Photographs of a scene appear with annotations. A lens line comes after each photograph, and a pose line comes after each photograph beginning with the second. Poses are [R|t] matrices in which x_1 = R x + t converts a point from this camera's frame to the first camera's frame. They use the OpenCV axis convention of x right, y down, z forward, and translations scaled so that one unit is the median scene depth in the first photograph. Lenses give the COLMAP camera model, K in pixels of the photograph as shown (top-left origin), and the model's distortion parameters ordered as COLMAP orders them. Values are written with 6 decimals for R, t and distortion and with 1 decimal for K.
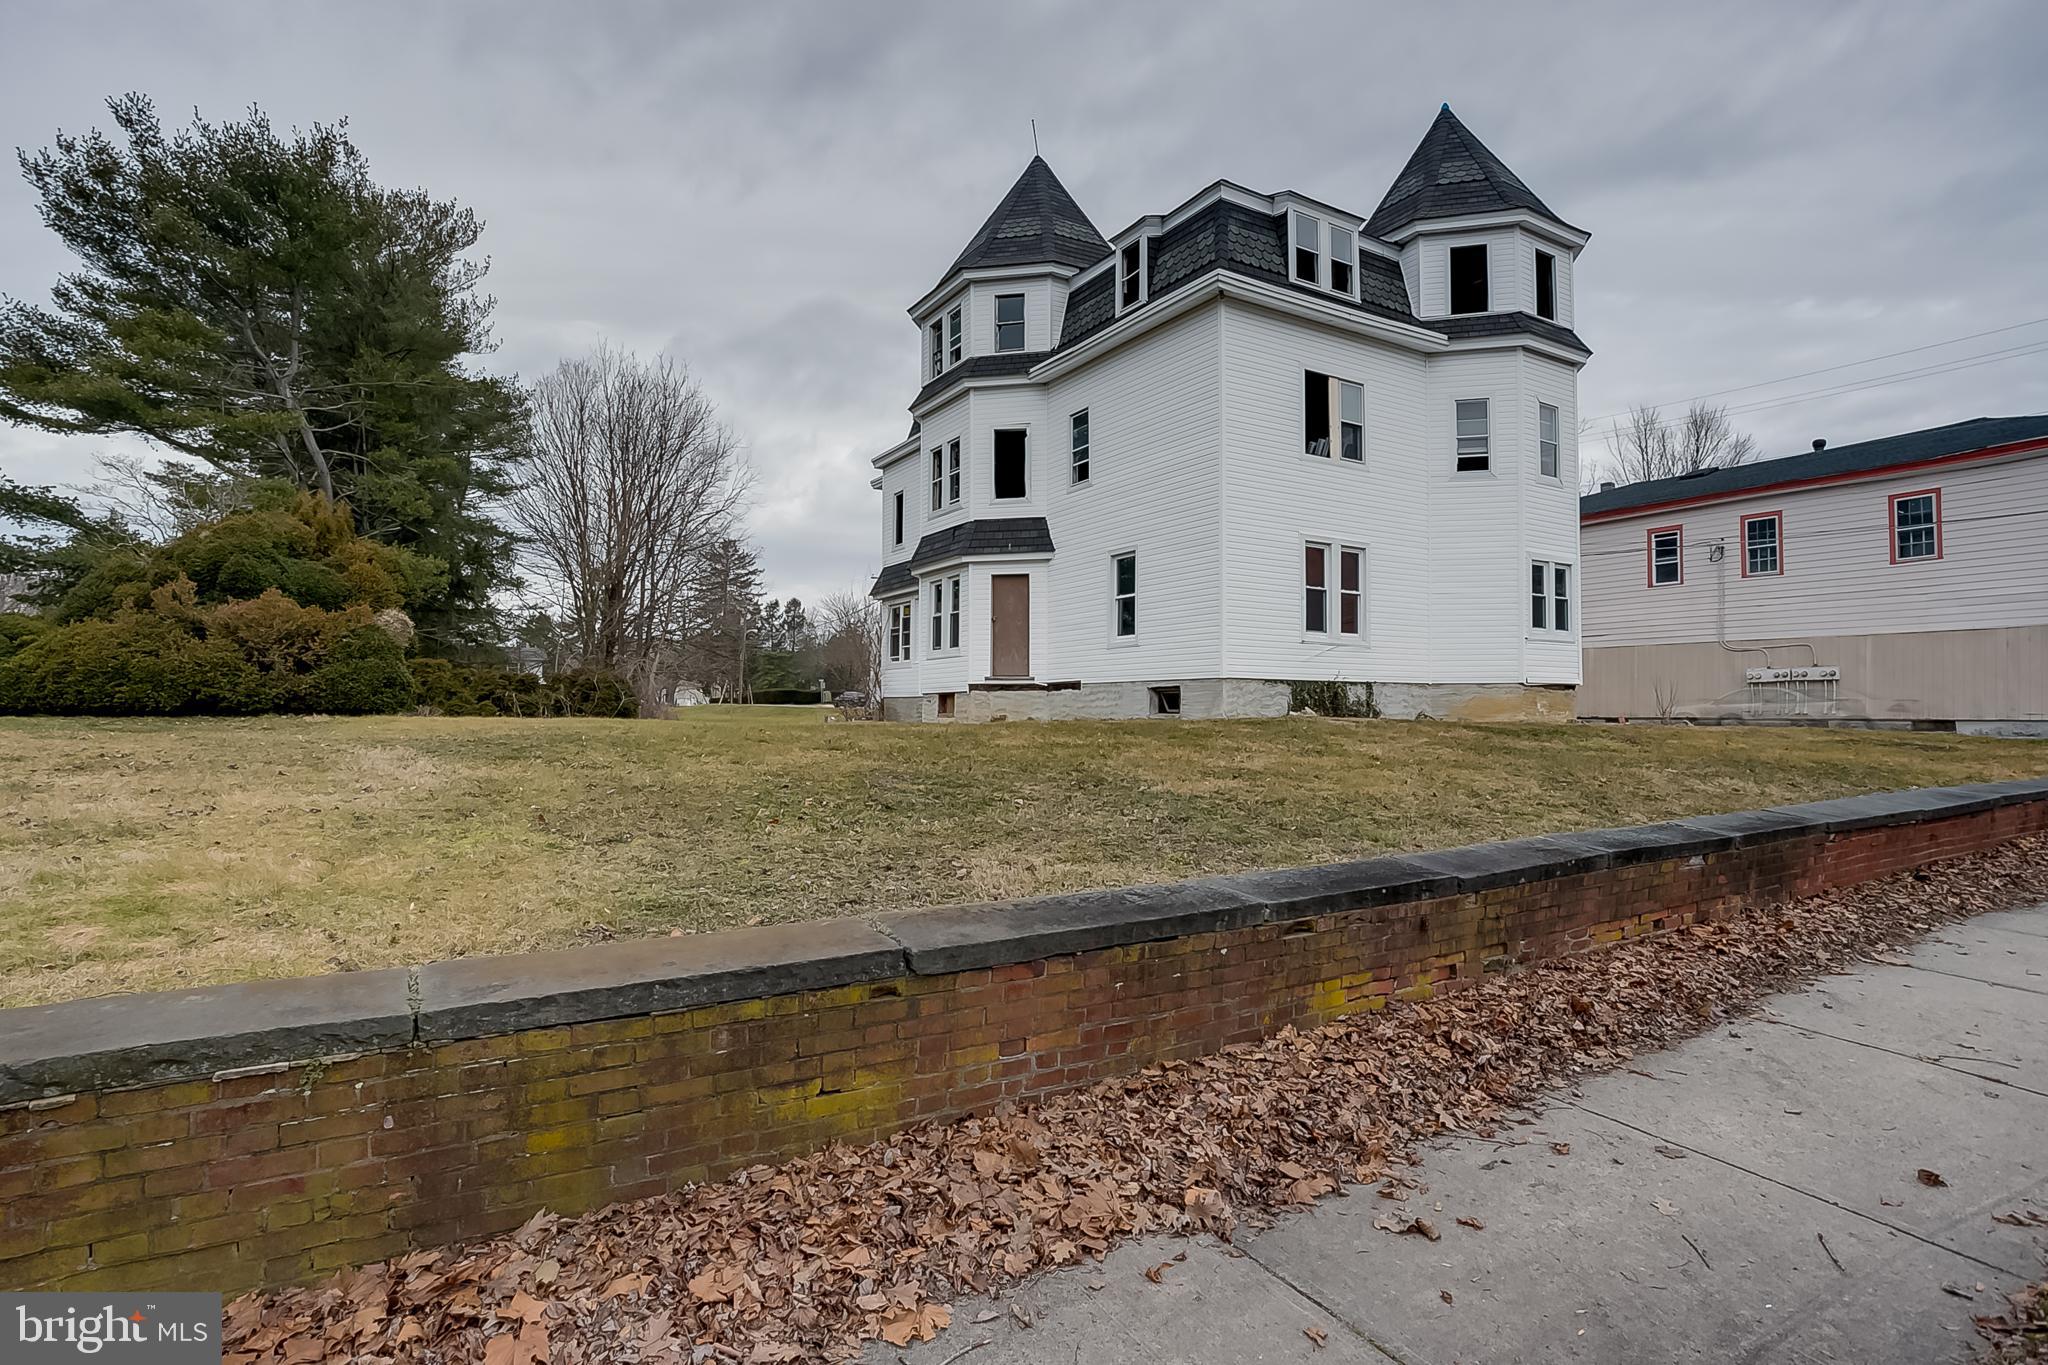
lens RADIAL K [[986.6, 0, 1010.6], [0, 986.6, 696.6], [0, 0, 1]] dist [-0.020179, 0.007813]
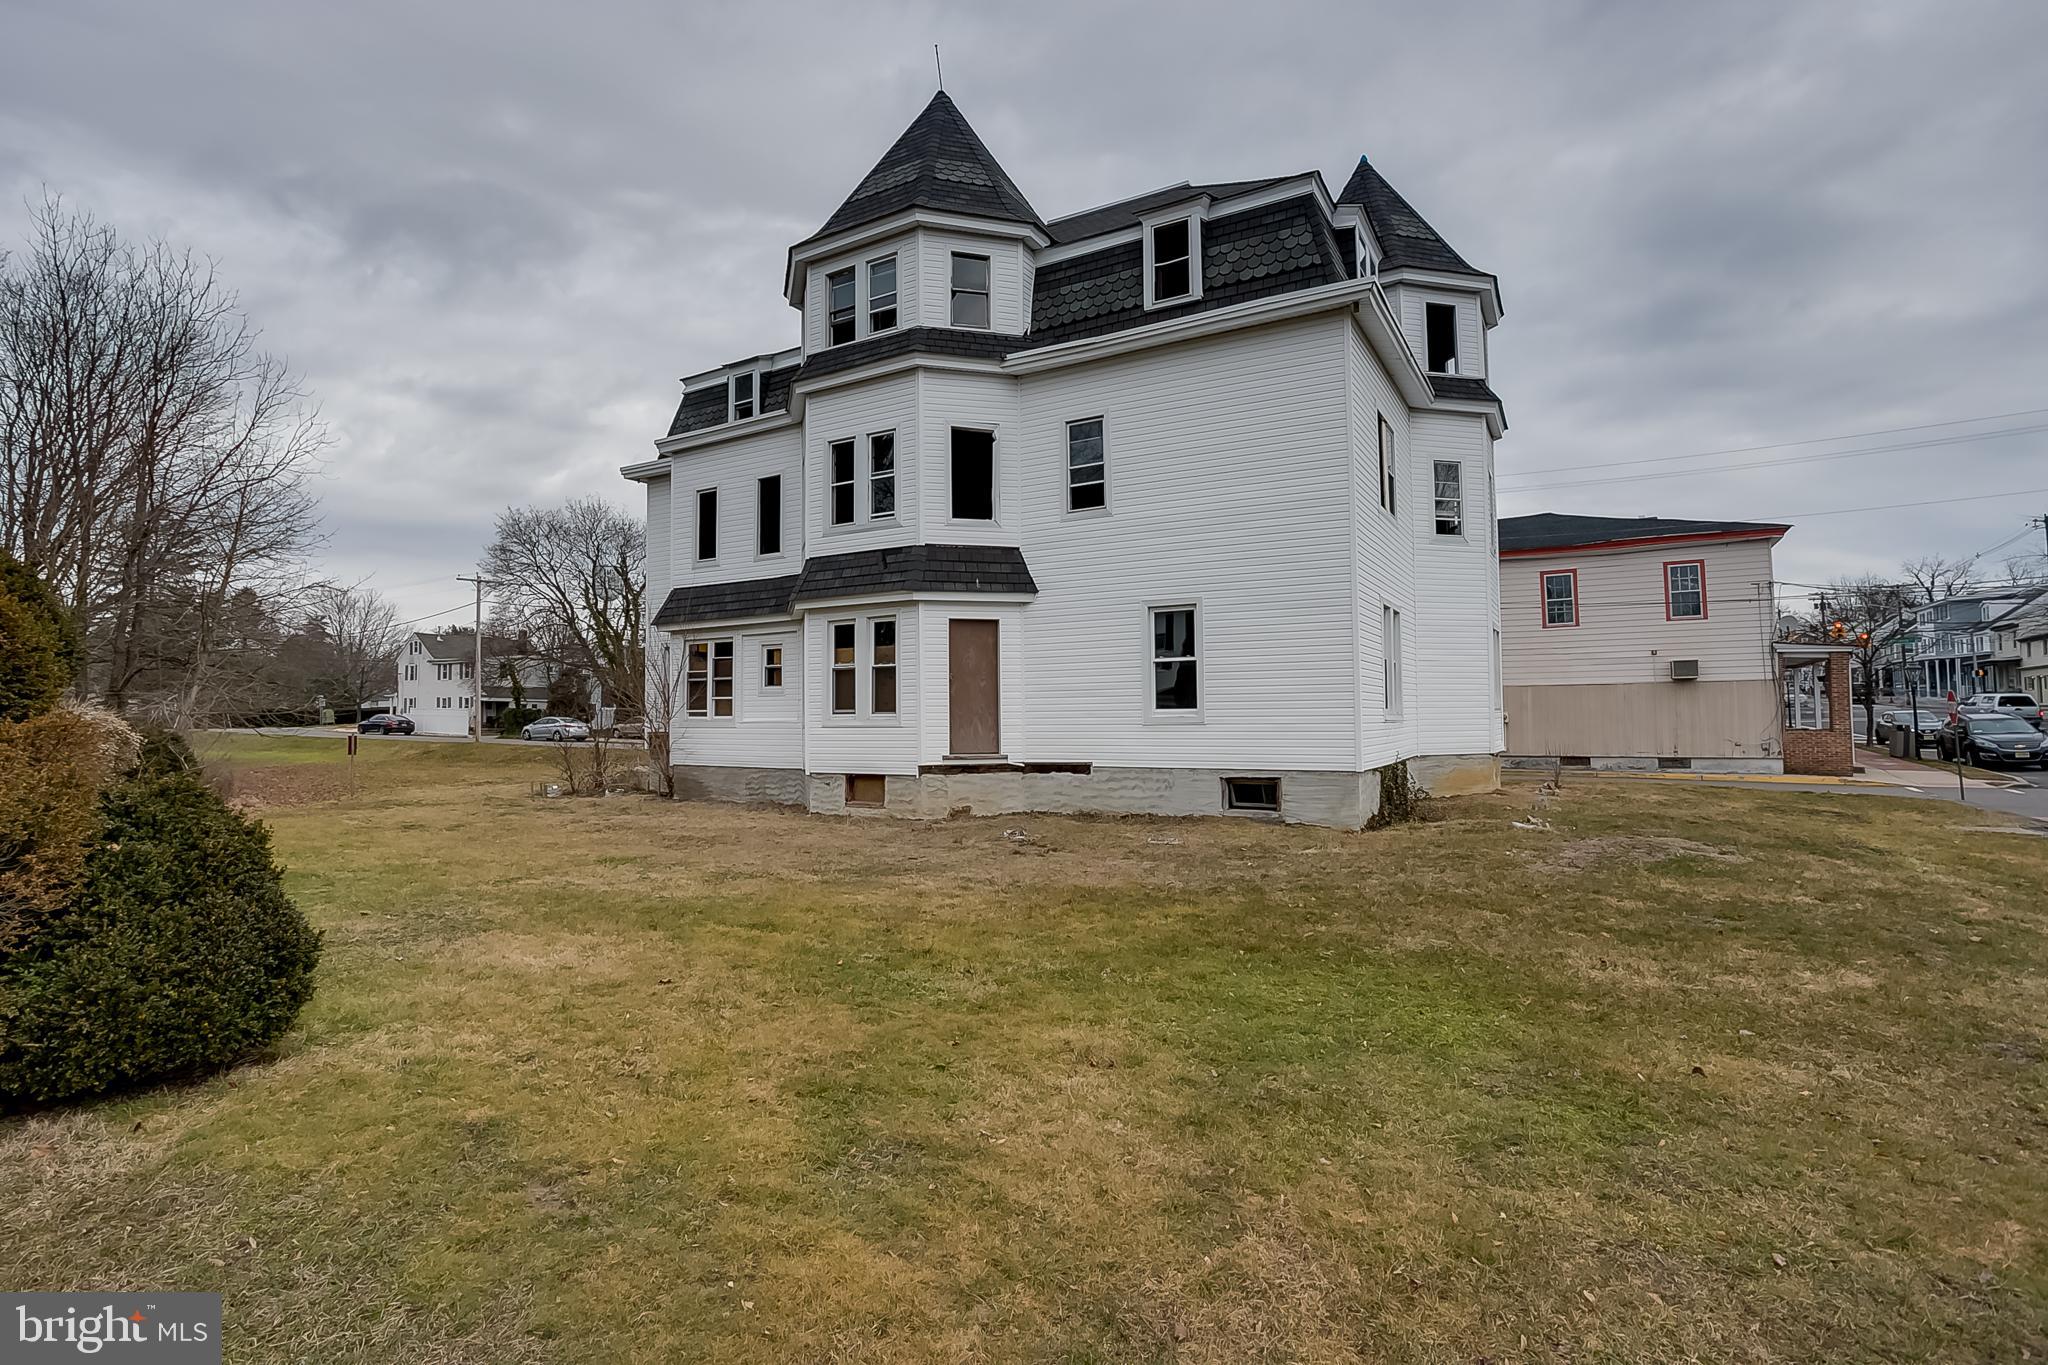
lens RADIAL K [[986.6, 0, 1016.1], [0, 986.6, 673.0], [0, 0, 1]] dist [-0.020179, 0.007813]
pose [[0.884867, 0.012396, 0.465679, -0.327501], [0.002093, 0.999530, -0.030583, -0.060135], [-0.465839, 0.028037, 0.884425, 0.319662]]
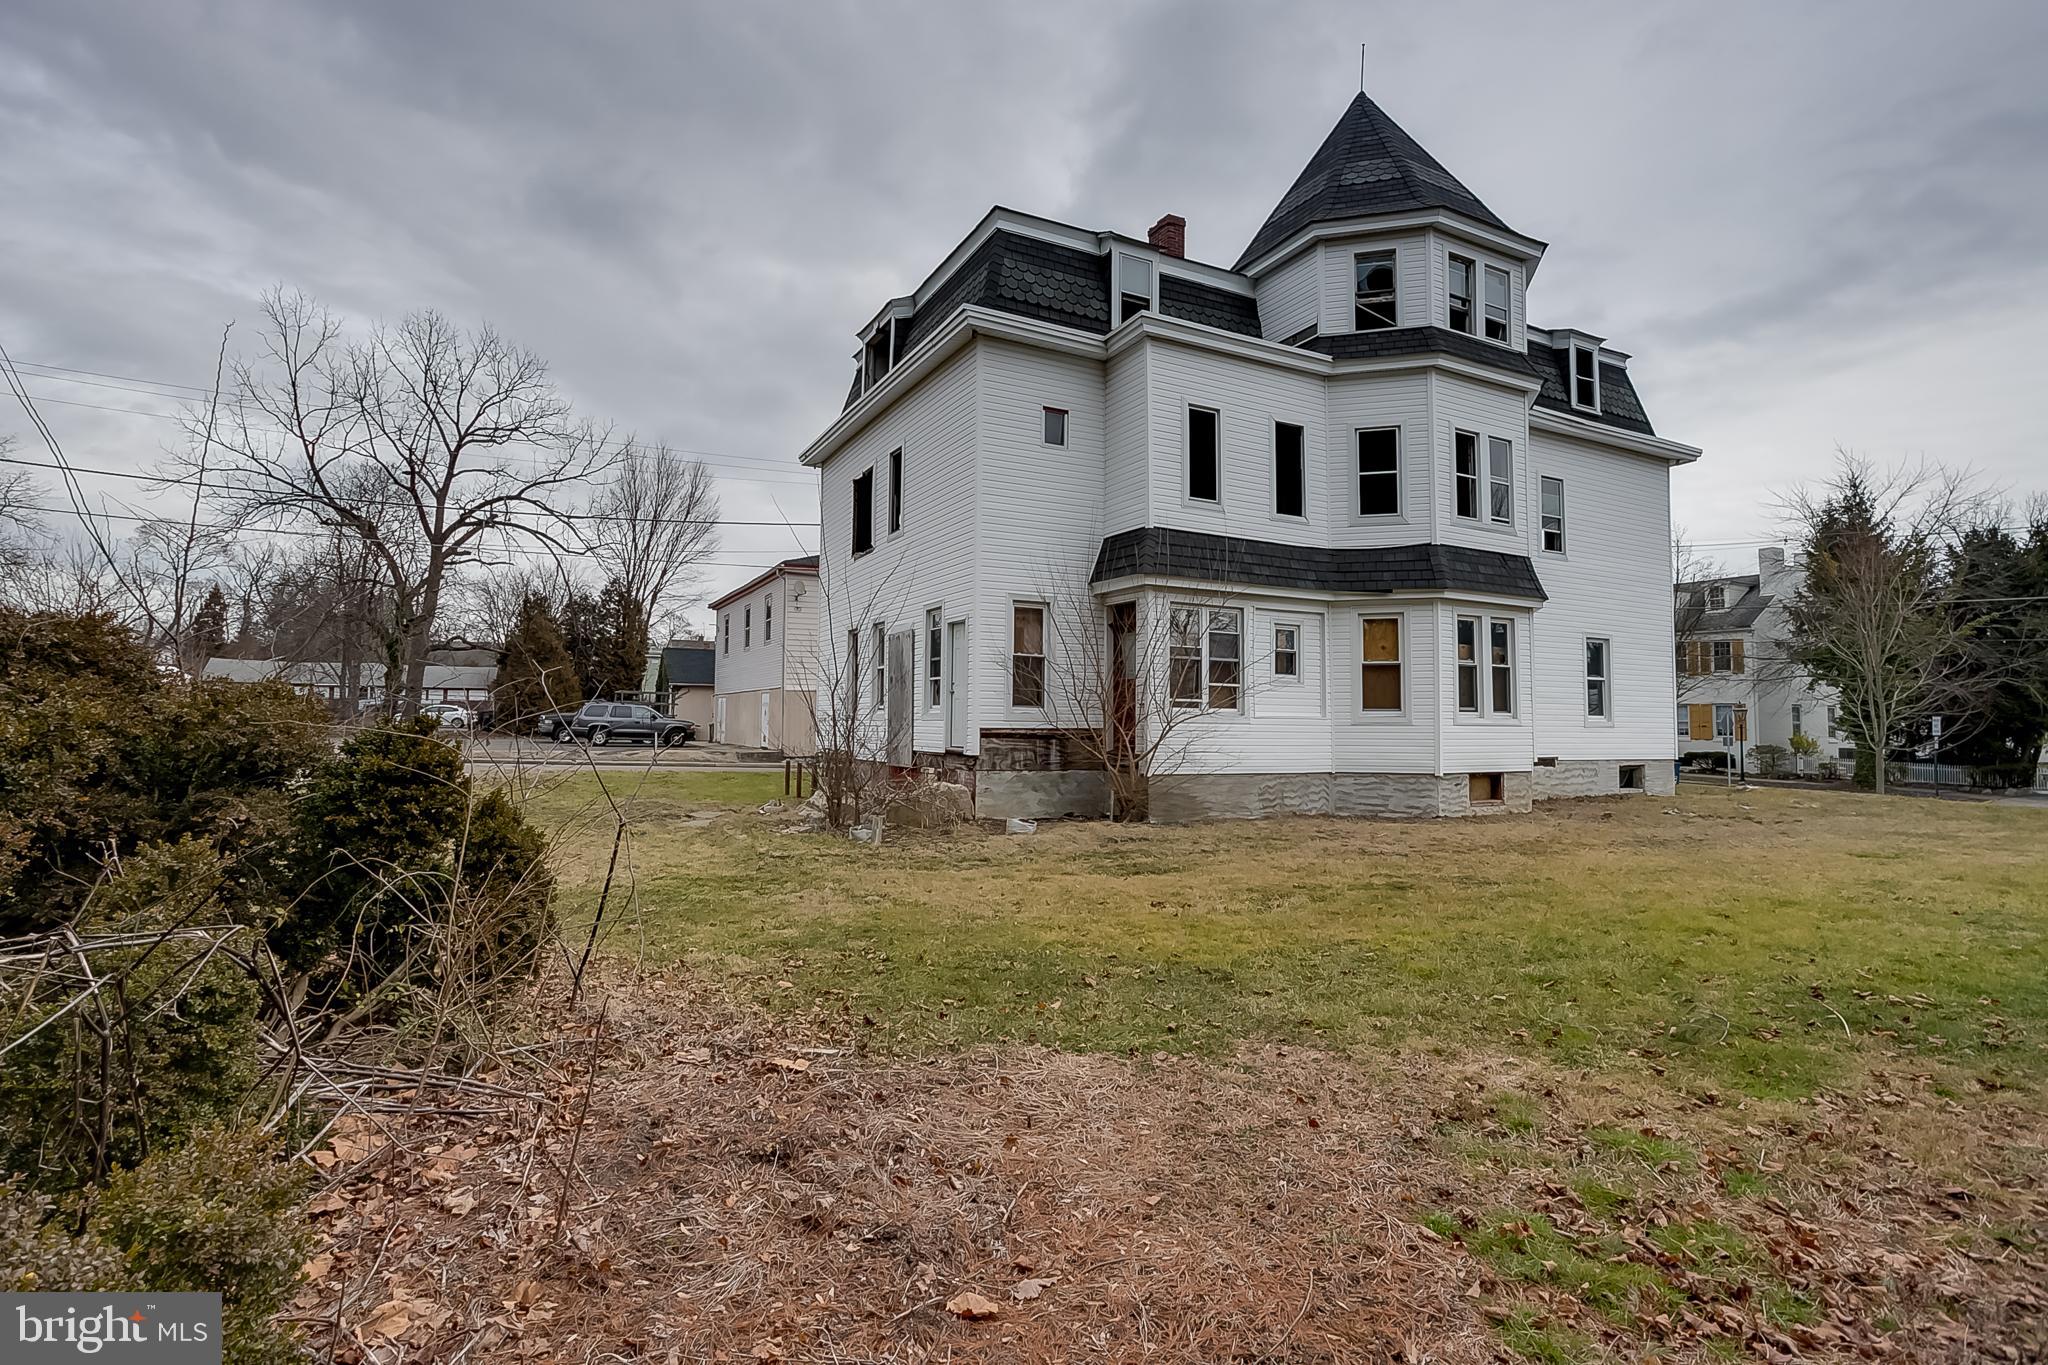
lens RADIAL K [[986.6, 0, 1023.1], [0, 986.6, 680.9], [0, 0, 1]] dist [-0.020179, 0.007813]
pose [[0.058422, 0.046763, 0.997196, -0.869853], [-0.026924, 0.998613, -0.045253, -0.031829], [-0.997929, -0.024204, 0.059600, 1.389277]]
